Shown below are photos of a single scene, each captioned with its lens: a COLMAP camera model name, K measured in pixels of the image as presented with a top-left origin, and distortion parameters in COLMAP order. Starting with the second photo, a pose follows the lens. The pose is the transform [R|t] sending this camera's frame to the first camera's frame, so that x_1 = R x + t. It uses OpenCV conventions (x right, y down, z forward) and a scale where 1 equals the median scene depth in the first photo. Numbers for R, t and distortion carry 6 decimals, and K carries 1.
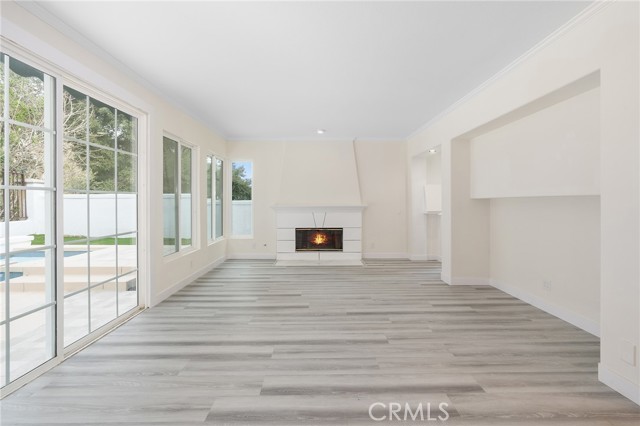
lens RADIAL K [[297.7, 0, 319.6], [0, 297.7, 201.3], [0, 0, 1]] dist [-0.008207, -0.000010]
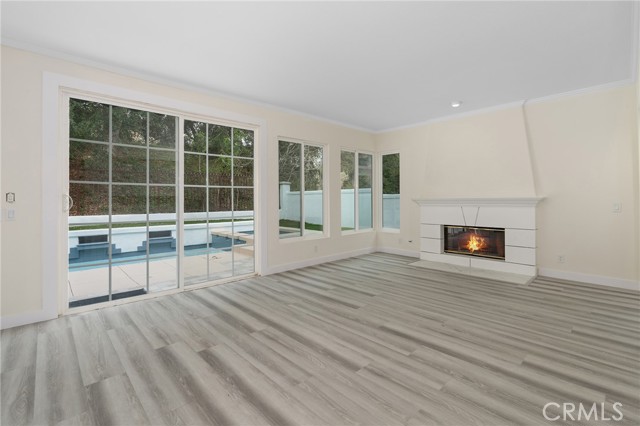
lens RADIAL K [[297.7, 0, 319.6], [0, 297.7, 201.3], [0, 0, 1]] dist [-0.008207, -0.000010]
pose [[0.664297, -0.001609, -0.747467, 0.593098], [0.007988, 0.999956, 0.004947, 0.031184], [0.747426, -0.009258, 0.664281, 0.346887]]
